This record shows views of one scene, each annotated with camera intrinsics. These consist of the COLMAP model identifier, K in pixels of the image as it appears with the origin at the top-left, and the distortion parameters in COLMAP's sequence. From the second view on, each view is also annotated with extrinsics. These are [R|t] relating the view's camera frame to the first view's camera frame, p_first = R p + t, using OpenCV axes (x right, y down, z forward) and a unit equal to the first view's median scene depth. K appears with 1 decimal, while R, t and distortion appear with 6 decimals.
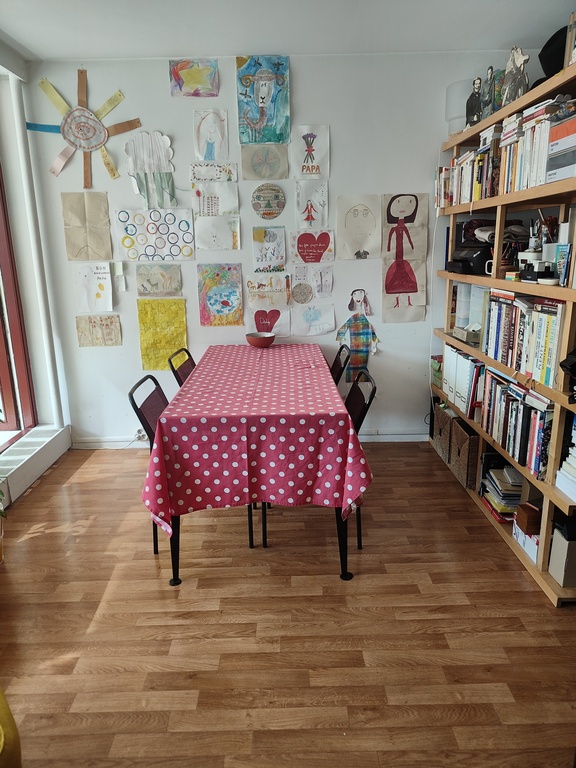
lens RADIAL K [[537.6, 0, 288.0], [0, 537.6, 384.0], [0, 0, 1]] dist [0.002237, 0.002407]
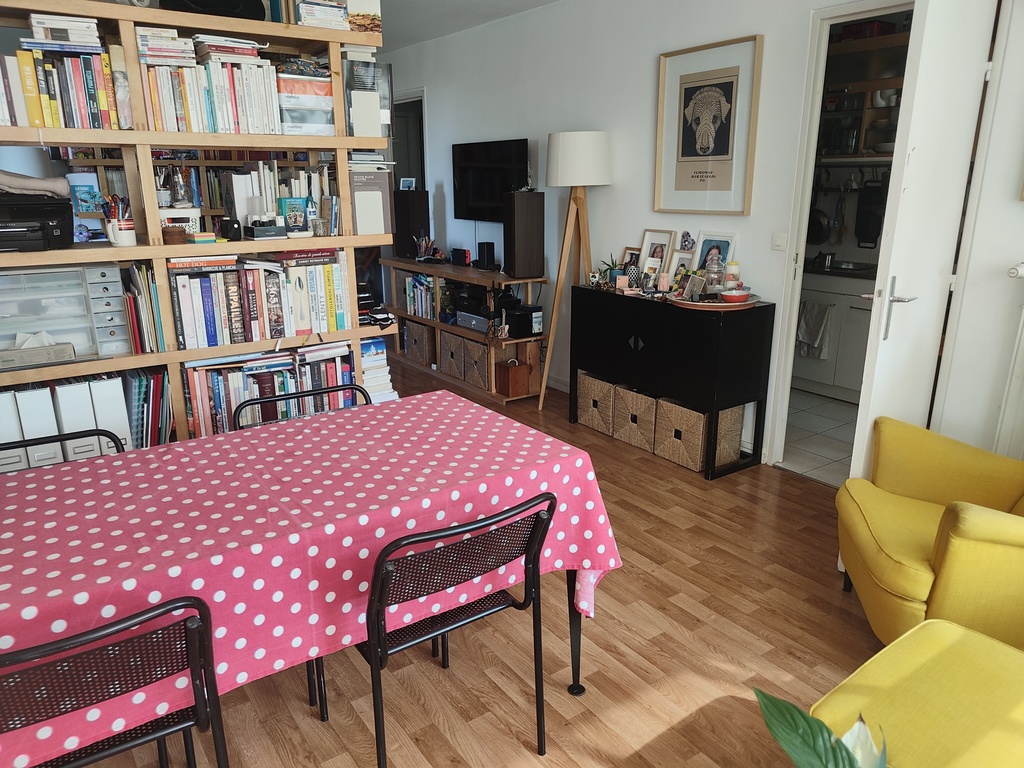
lens RADIAL K [[720.4, 0, 513.1], [0, 720.4, 393.4], [0, 0, 1]] dist [-0.002337, -0.000257]
pose [[-0.566533, -0.209039, 0.797084, -0.536795], [0.219027, 0.894296, 0.390208, -0.224964], [-0.794398, 0.395649, -0.460863, 0.882878]]
